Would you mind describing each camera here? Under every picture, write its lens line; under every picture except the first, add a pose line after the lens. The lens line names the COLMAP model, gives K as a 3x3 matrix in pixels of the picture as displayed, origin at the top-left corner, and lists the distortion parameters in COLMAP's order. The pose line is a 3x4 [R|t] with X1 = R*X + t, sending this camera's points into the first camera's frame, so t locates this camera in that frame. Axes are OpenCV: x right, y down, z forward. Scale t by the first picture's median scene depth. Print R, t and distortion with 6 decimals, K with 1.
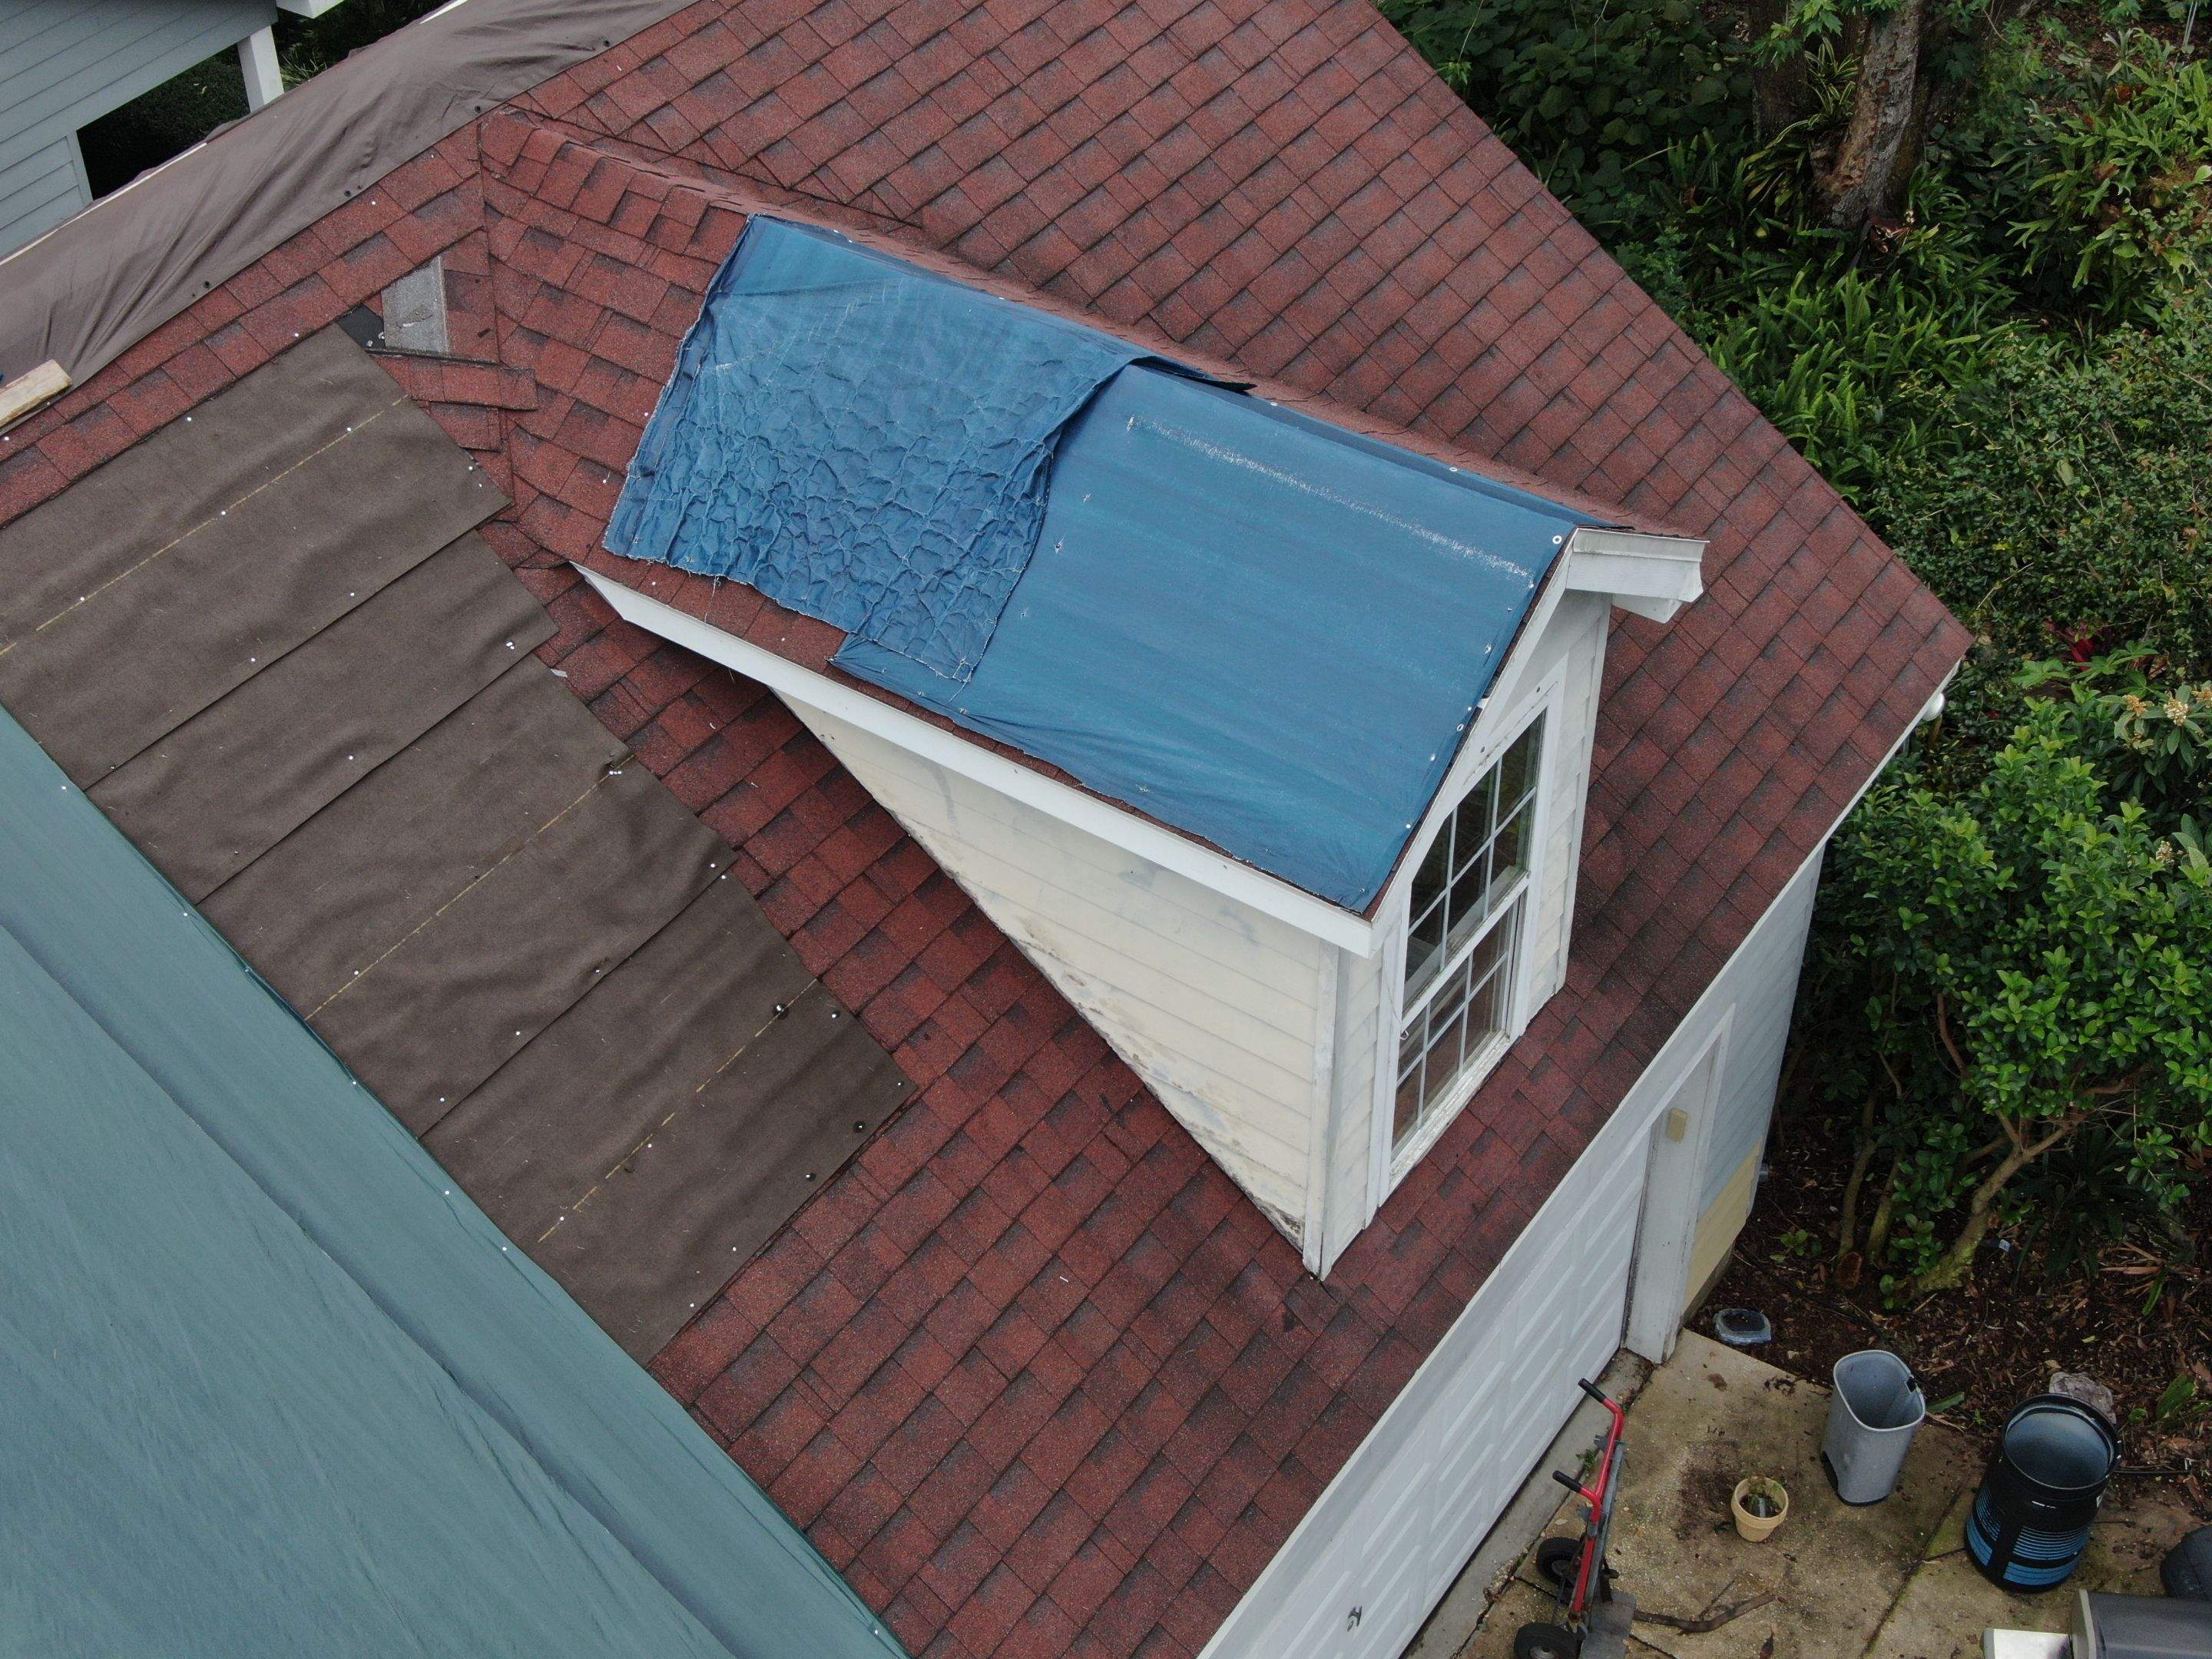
lens RADIAL K [[3128.1, 0, 1122.4], [0, 3128.1, 827.1], [0, 0, 1]] dist [0.344305, -1.812606]
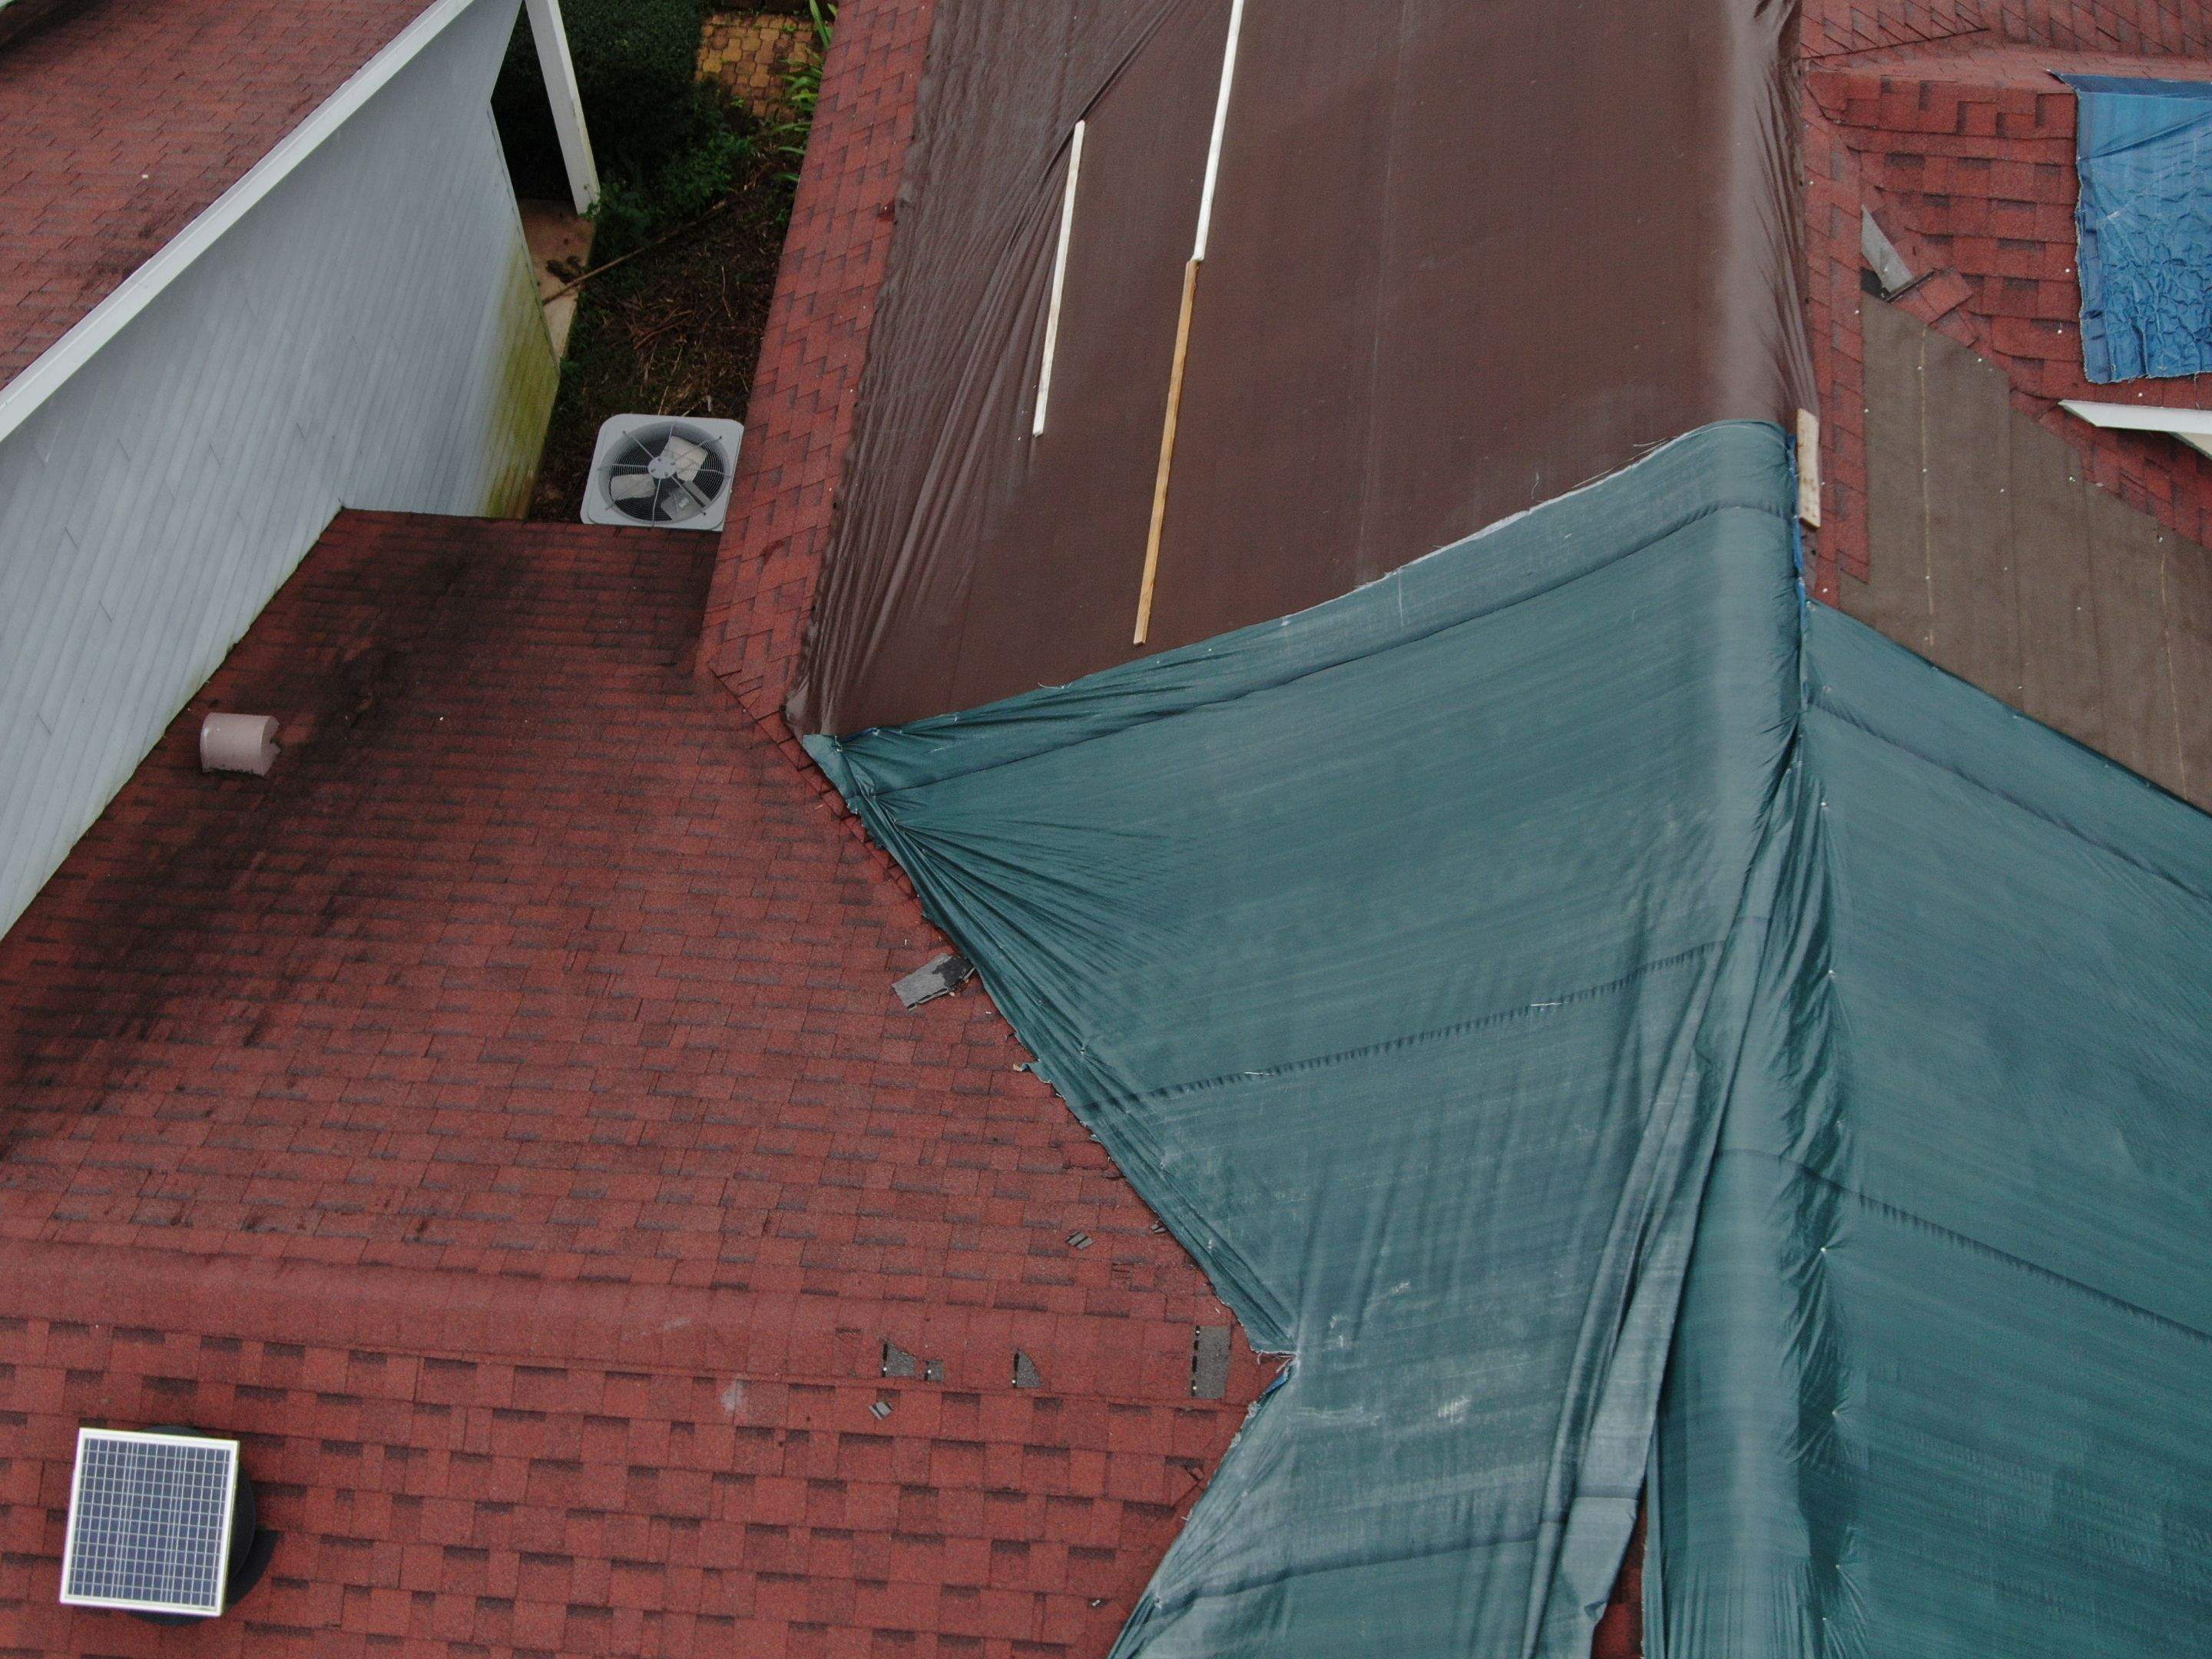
lens RADIAL K [[3020.7, 0, 1116.9], [0, 3020.7, 828.0], [0, 0, 1]] dist [0.208896, -0.965391]
pose [[0.878298, -0.402886, 0.257441, -0.878984], [0.325709, 0.898366, 0.294707, -0.408371], [-0.350010, -0.174989, 0.920256, -0.045476]]
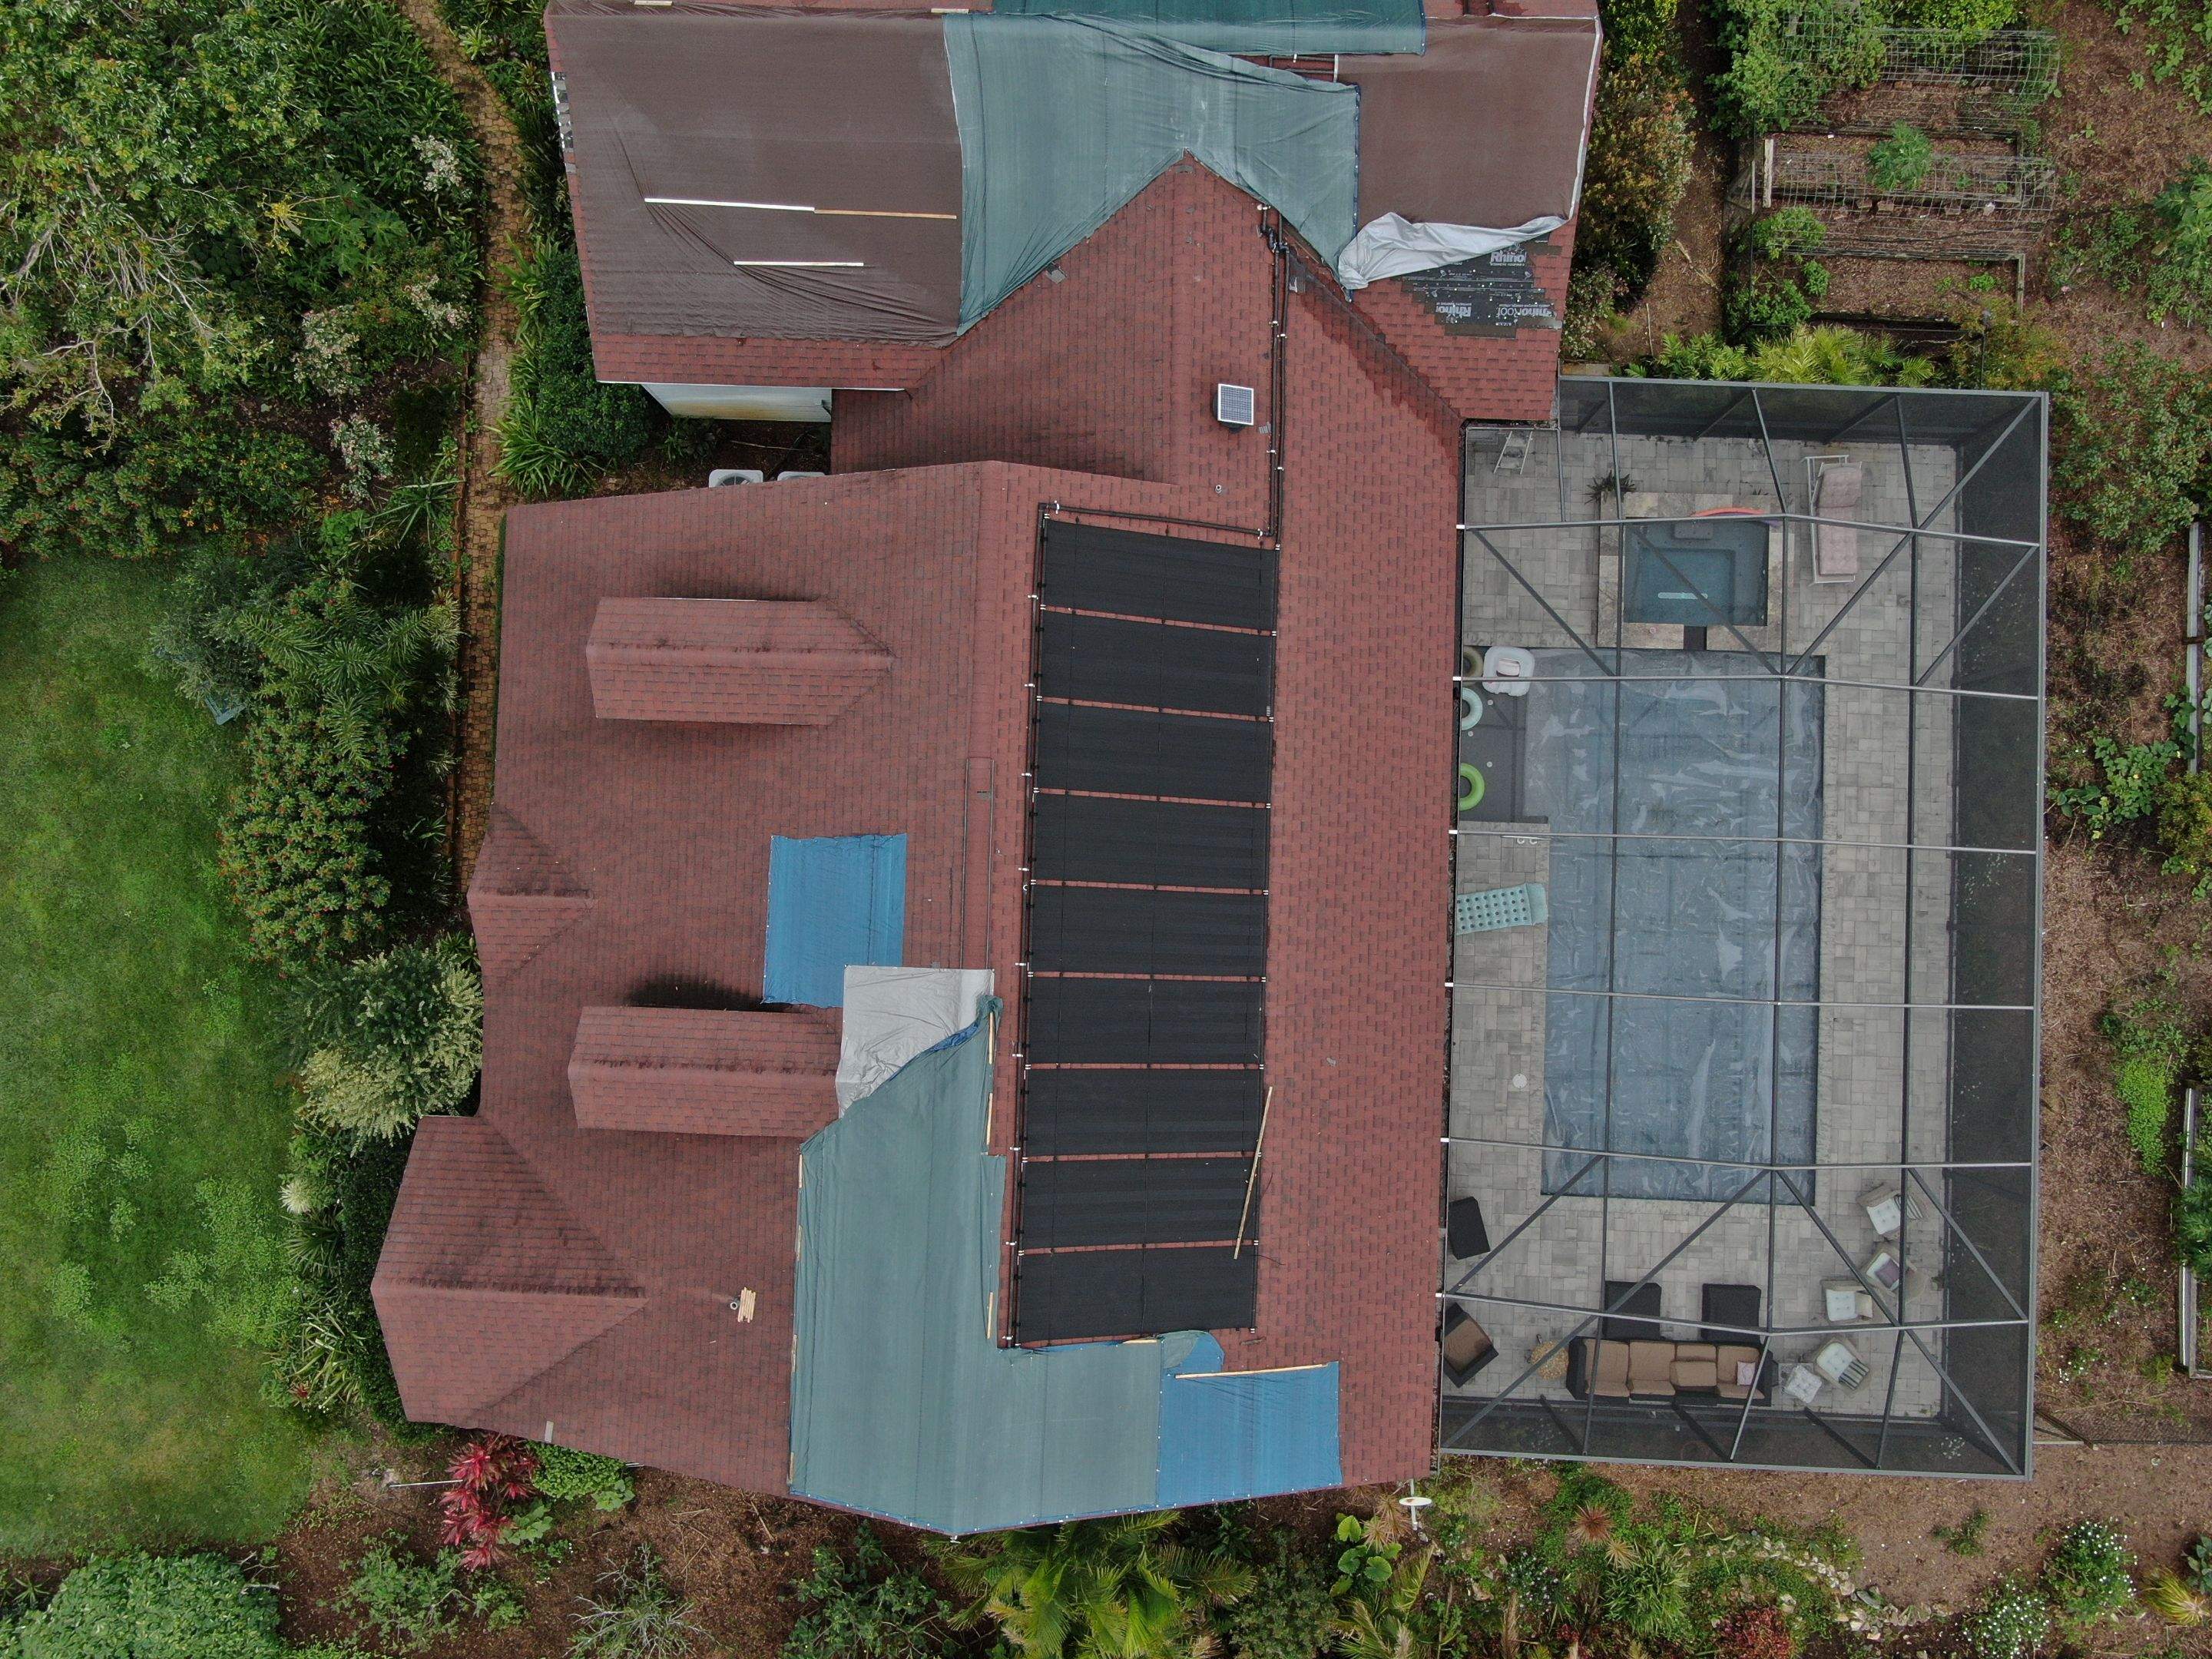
lens RADIAL K [[1863.7, 0, 1081.2], [0, 1863.7, 834.2], [0, 0, 1]] dist [-0.020962, 0.010384]
pose [[-0.536904, -0.841449, 0.060812, -1.547328], [0.590346, -0.323230, 0.739604, -2.306702], [-0.602683, 0.432996, 0.670289, -0.449492]]
